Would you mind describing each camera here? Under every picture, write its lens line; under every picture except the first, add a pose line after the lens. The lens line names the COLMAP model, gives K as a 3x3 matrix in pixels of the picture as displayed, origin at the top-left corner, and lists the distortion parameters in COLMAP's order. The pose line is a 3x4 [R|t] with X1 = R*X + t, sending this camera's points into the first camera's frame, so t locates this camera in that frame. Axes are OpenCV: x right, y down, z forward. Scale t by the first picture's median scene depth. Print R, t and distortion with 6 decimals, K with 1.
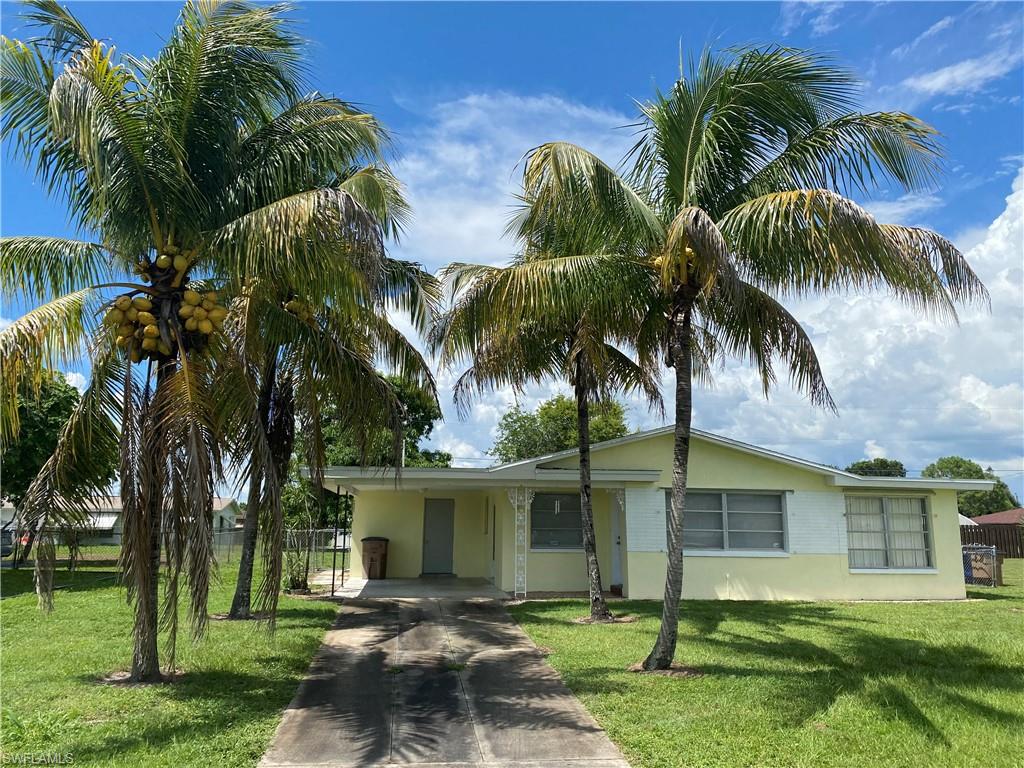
lens RADIAL K [[783.3, 0, 515.5], [0, 783.3, 369.5], [0, 0, 1]] dist [-0.000493, -0.004066]
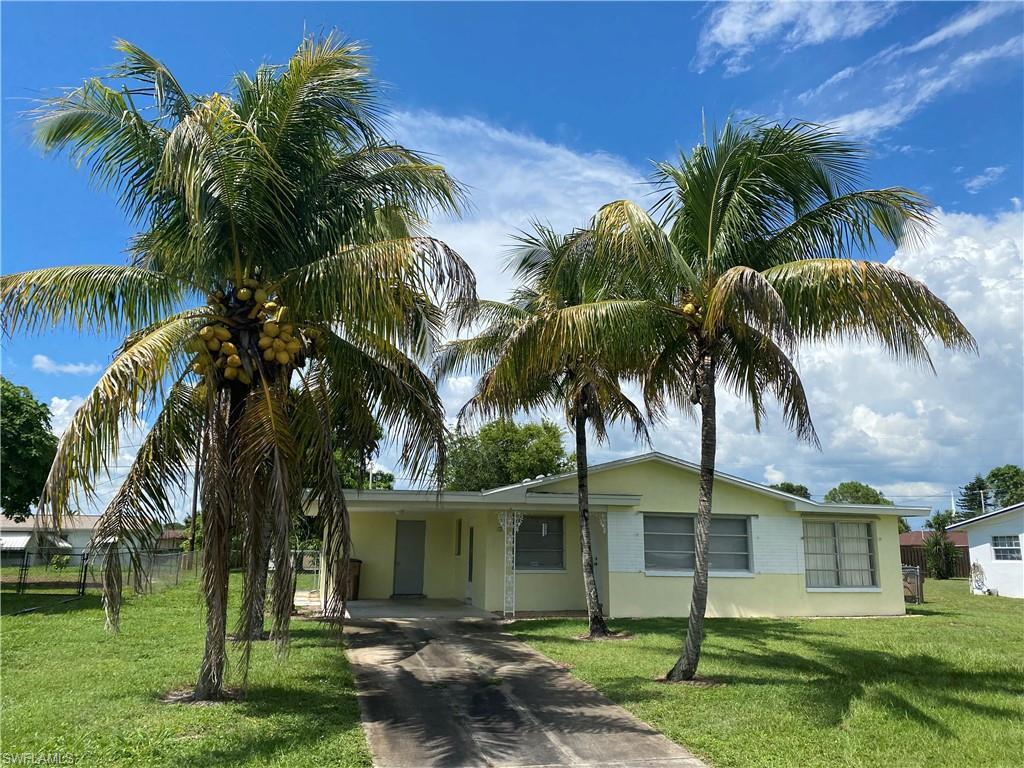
lens RADIAL K [[783.3, 0, 515.5], [0, 783.3, 369.5], [0, 0, 1]] dist [-0.000493, -0.004066]
pose [[0.993633, 0.026912, 0.109405, -0.103796], [-0.024133, 0.999354, -0.026645, -0.009408], [-0.110051, 0.023835, 0.993640, -0.041670]]
